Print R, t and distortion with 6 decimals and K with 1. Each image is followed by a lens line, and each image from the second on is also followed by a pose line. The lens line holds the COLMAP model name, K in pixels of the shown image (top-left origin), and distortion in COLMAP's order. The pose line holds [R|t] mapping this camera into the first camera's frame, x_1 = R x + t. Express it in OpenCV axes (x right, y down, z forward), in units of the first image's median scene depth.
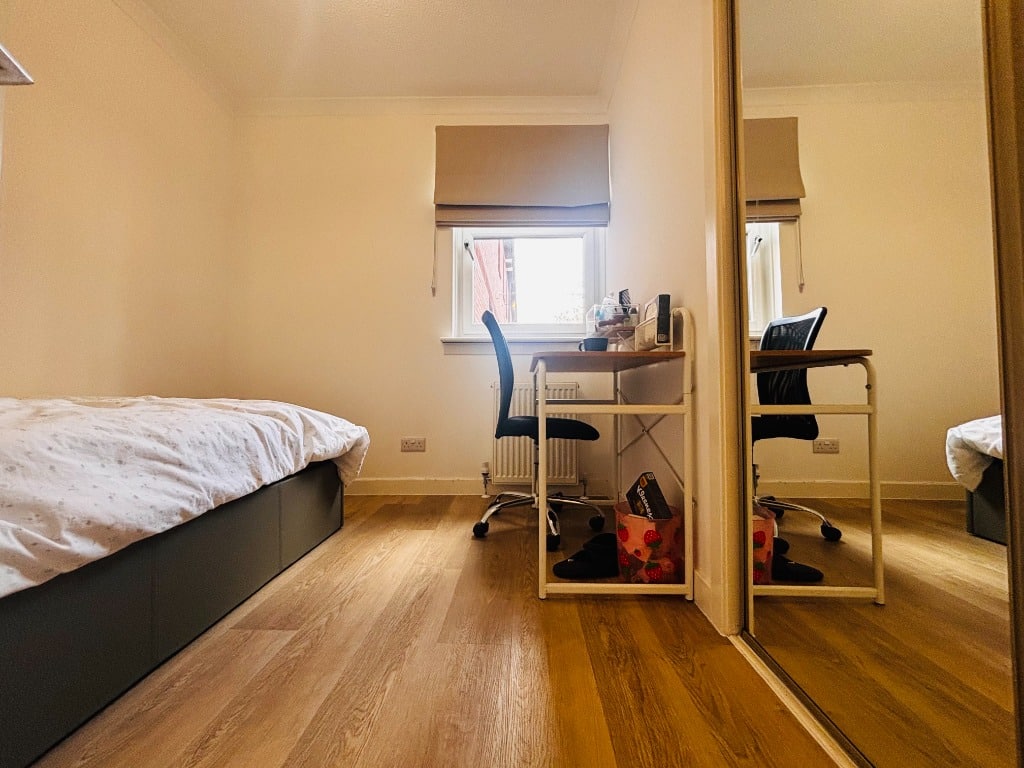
lens RADIAL K [[413.1, 0, 512.0], [0, 413.1, 384.0], [0, 0, 1]] dist [-0.000593, -0.005980]
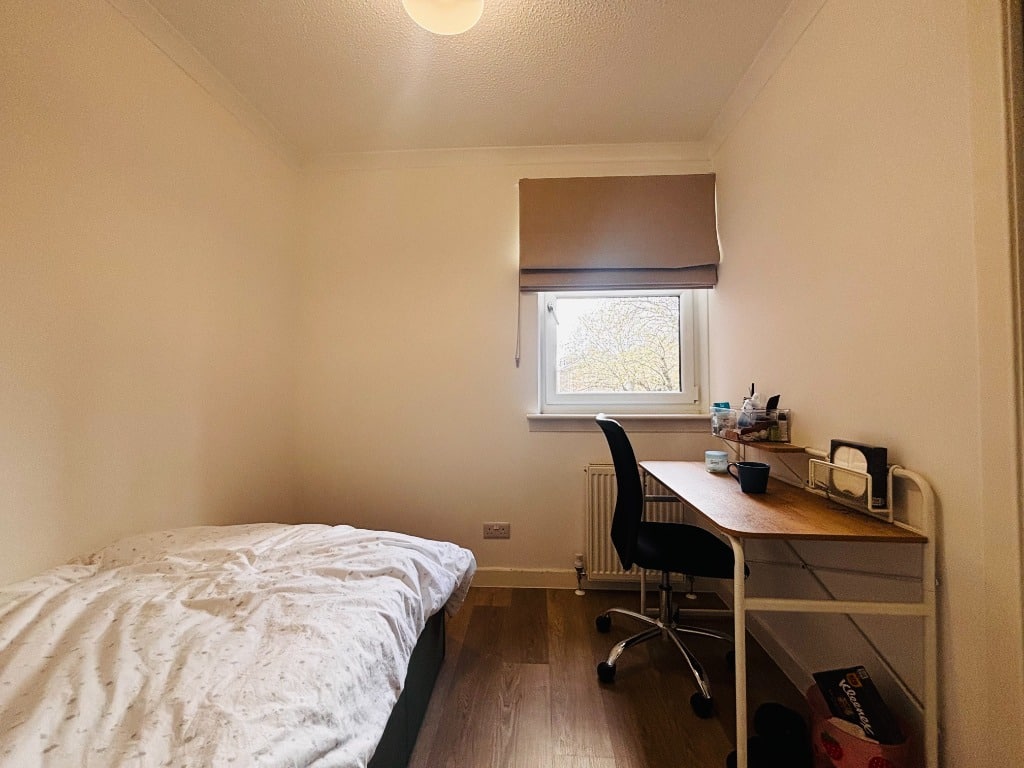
lens RADIAL K [[412.4, 0, 512.0], [0, 412.4, 384.0], [0, 0, 1]] dist [0.000376, 0.000213]
pose [[0.999401, -0.005440, -0.034181, -0.307194], [0.005959, 0.999868, 0.015096, -0.343082], [0.034094, -0.015290, 0.999302, 0.165908]]
